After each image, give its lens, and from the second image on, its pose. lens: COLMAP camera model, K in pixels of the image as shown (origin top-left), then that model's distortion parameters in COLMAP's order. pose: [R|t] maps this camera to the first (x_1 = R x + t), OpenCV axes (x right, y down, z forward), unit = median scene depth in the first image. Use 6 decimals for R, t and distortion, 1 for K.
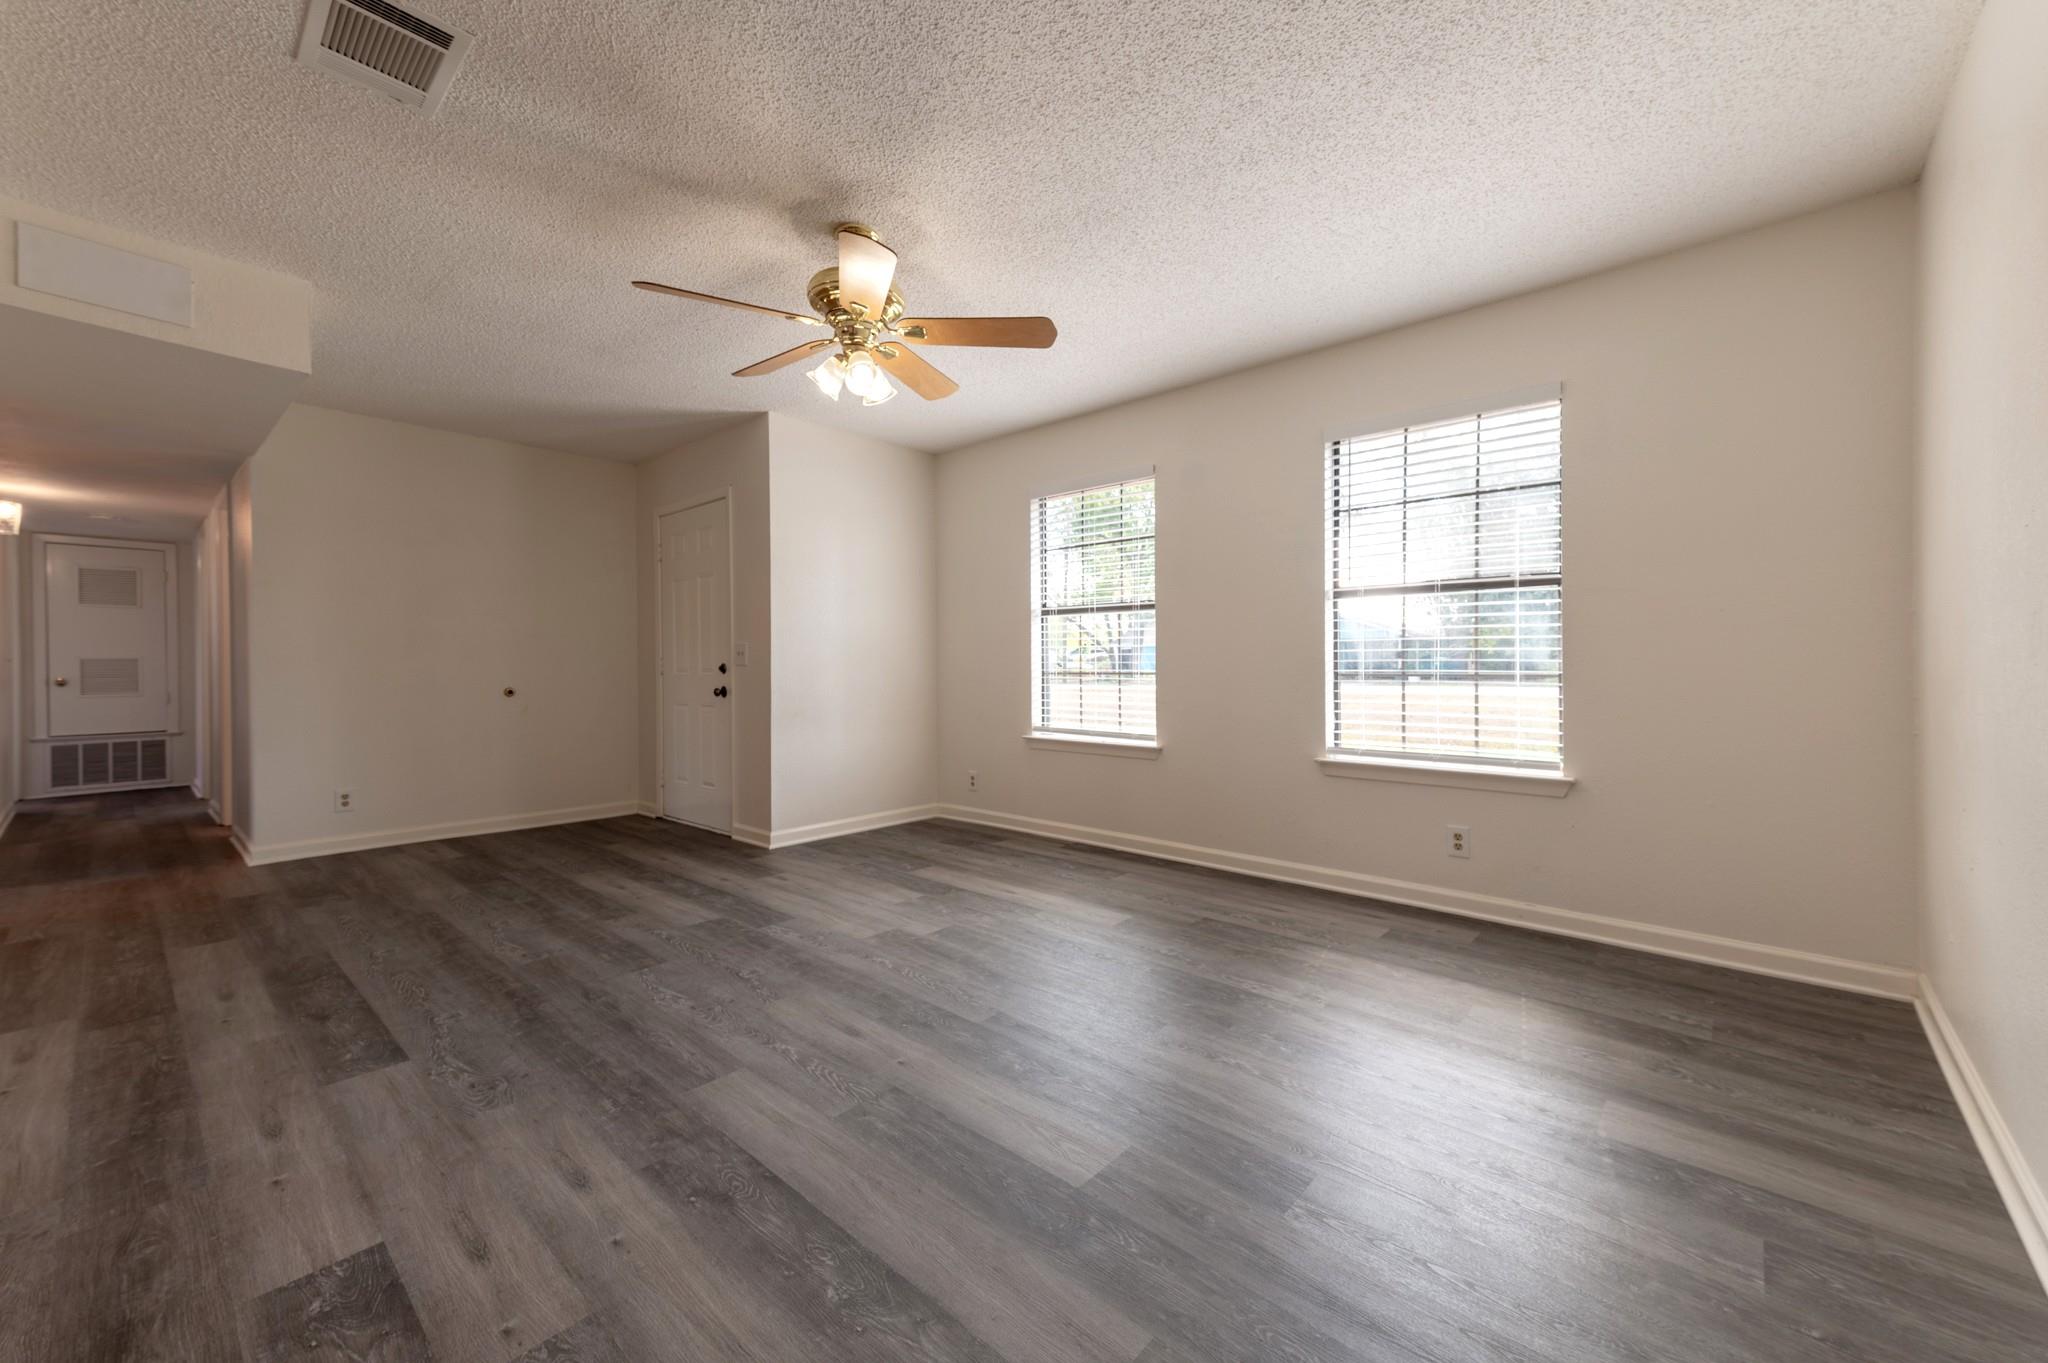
lens RADIAL K [[803.7, 0, 1025.0], [0, 803.7, 676.7], [0, 0, 1]] dist [0.028695, 0.000522]
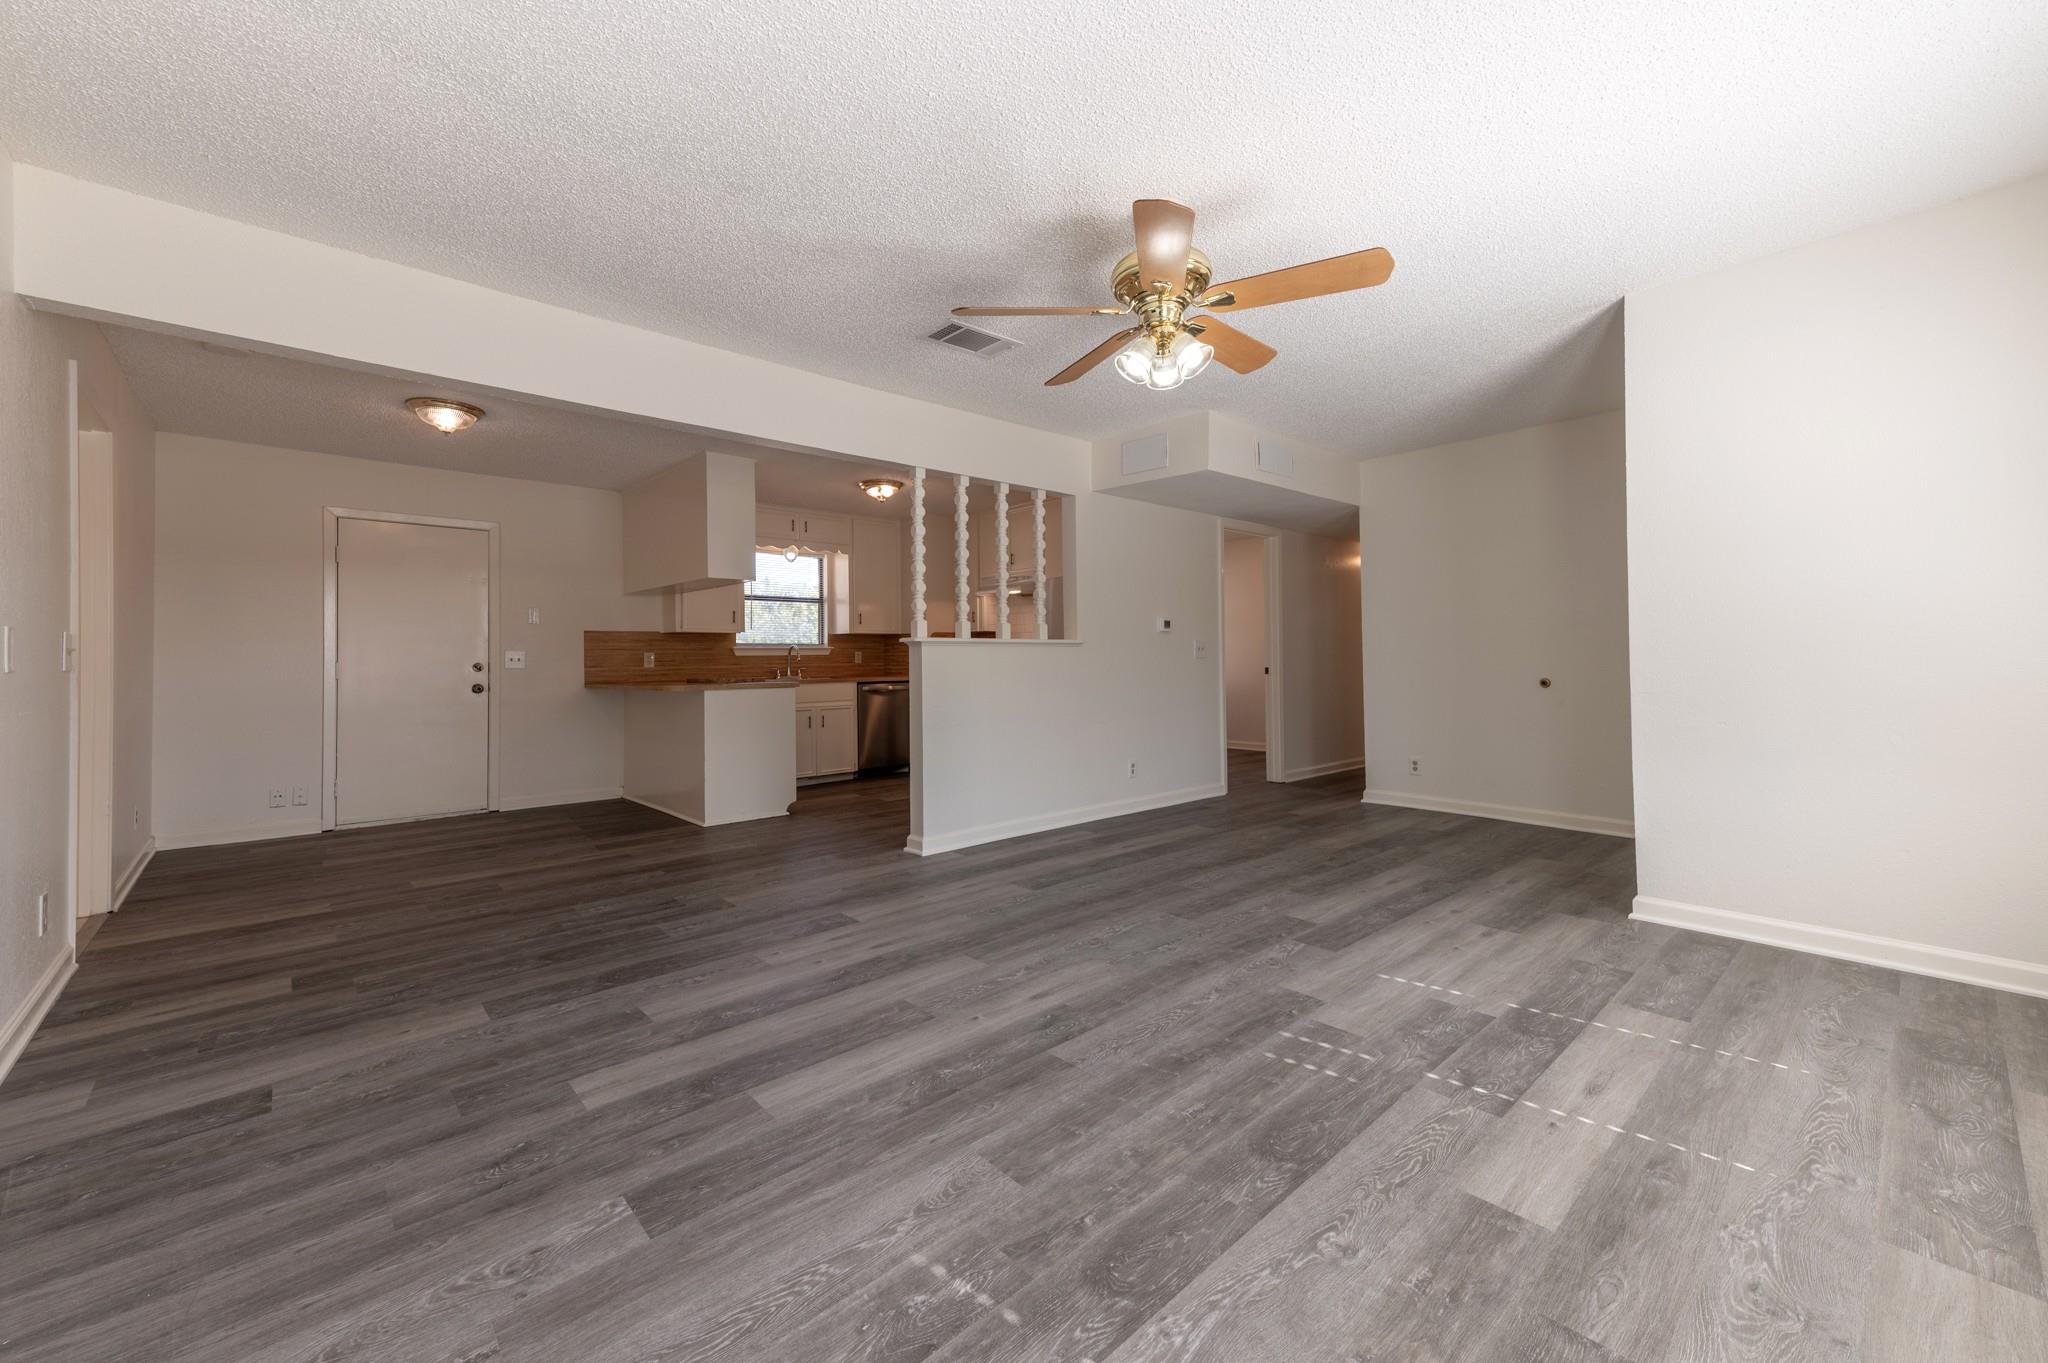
lens RADIAL K [[803.7, 0, 1029.8], [0, 803.7, 664.1], [0, 0, 1]] dist [0.028695, 0.000522]
pose [[-0.094661, 0.010090, -0.995458, 0.836053], [-0.003387, 0.999940, 0.010458, -0.025401], [0.995504, 0.004362, -0.094621, 1.030222]]
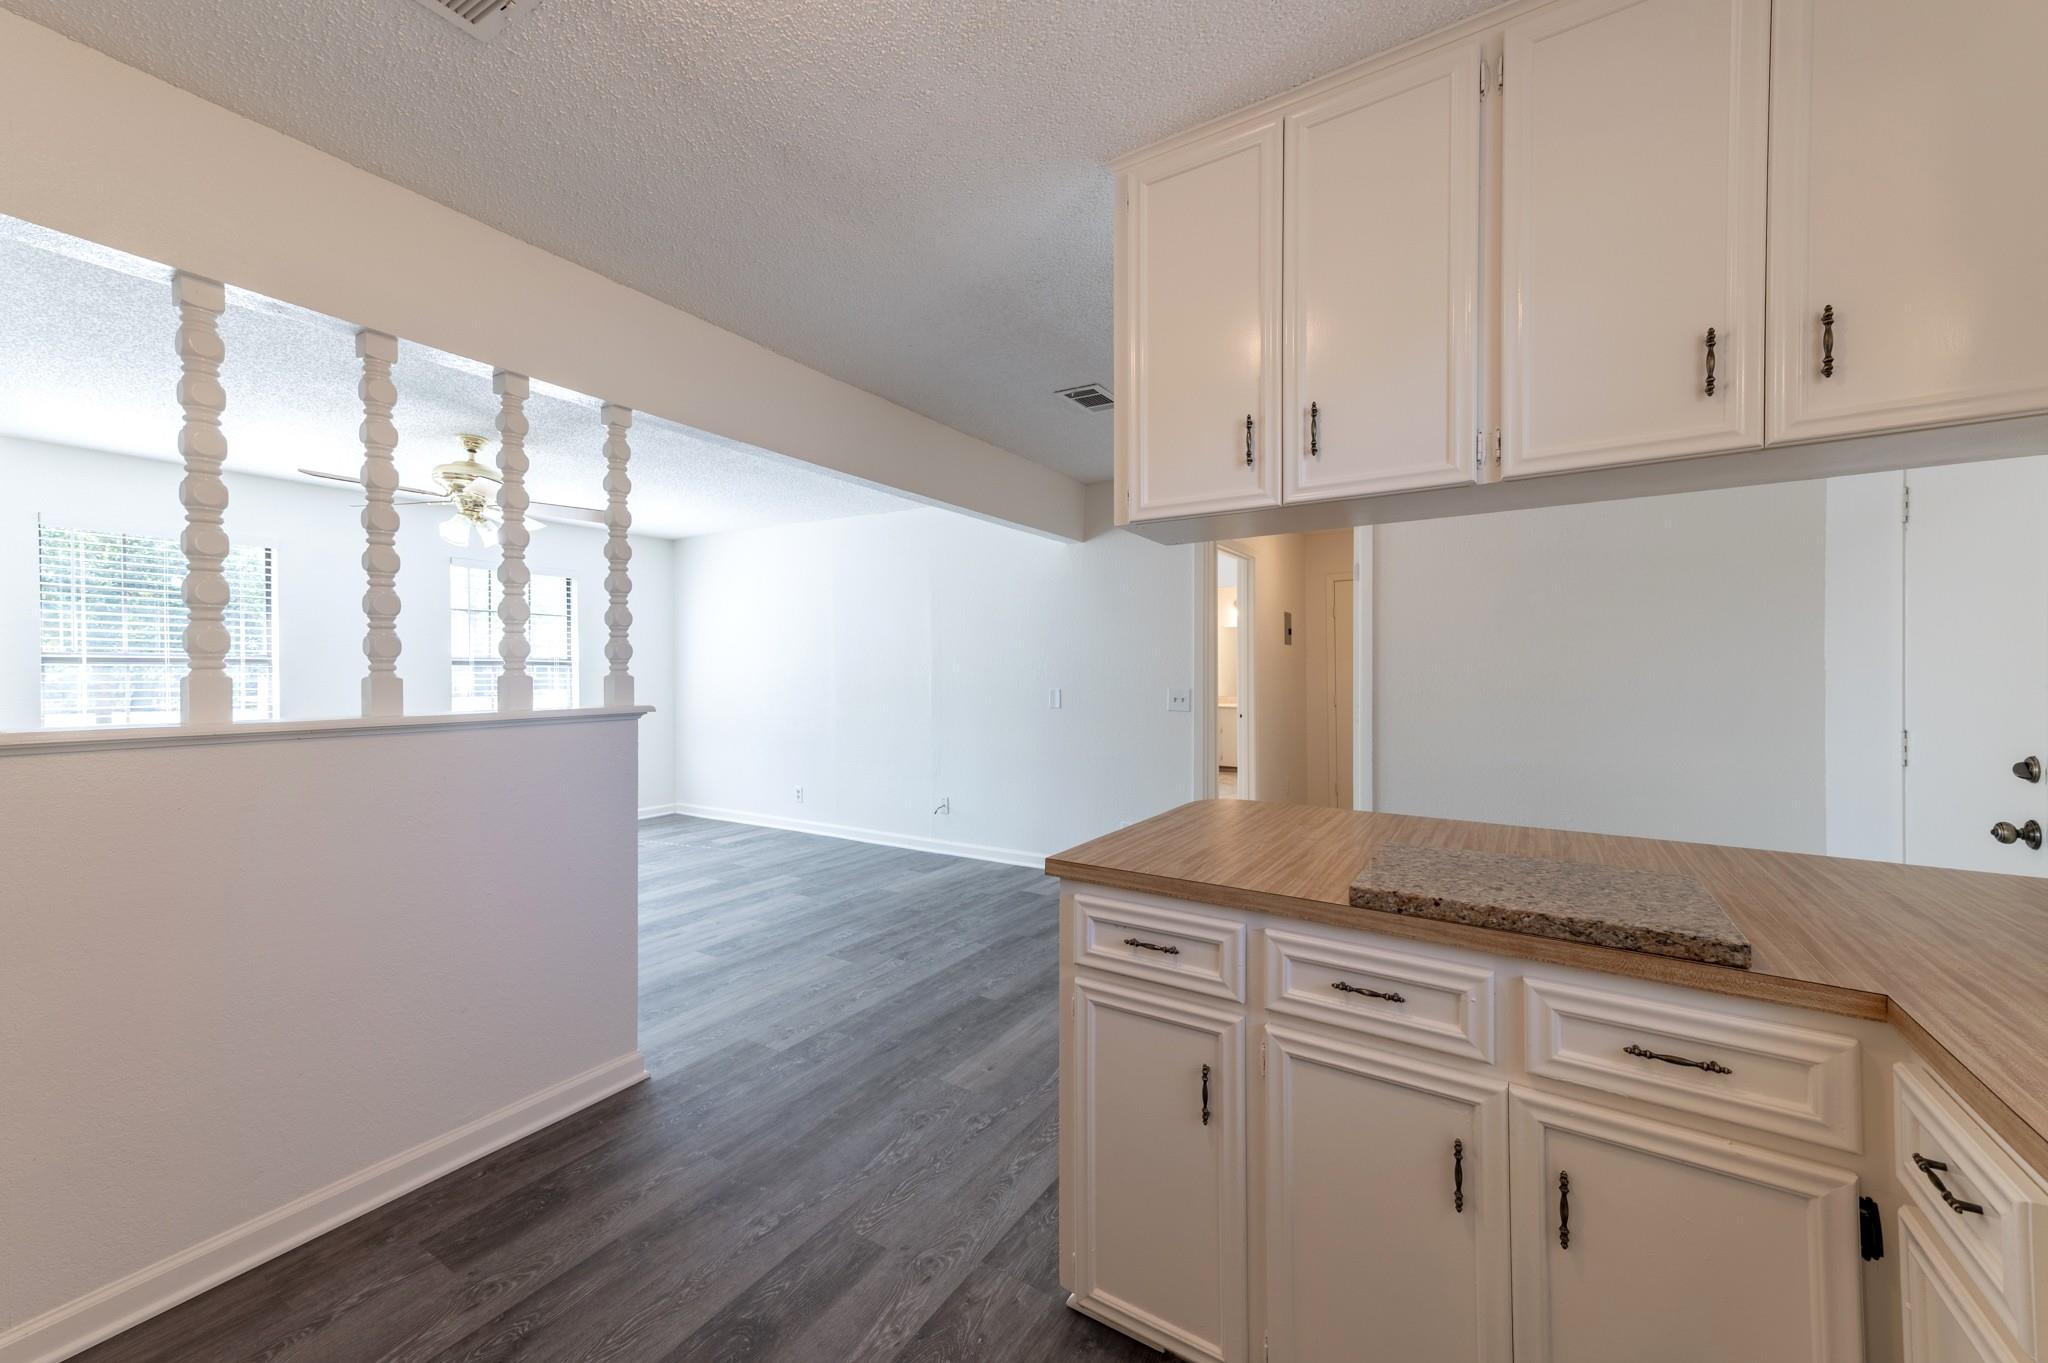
lens RADIAL K [[803.7, 0, 1011.5], [0, 803.7, 671.5], [0, 0, 1]] dist [0.028695, 0.000522]
pose [[-0.157106, 0.005189, 0.987568, -2.101560], [0.017139, 0.999850, -0.002527, -0.095726], [-0.987433, 0.016529, -0.157171, 0.259619]]
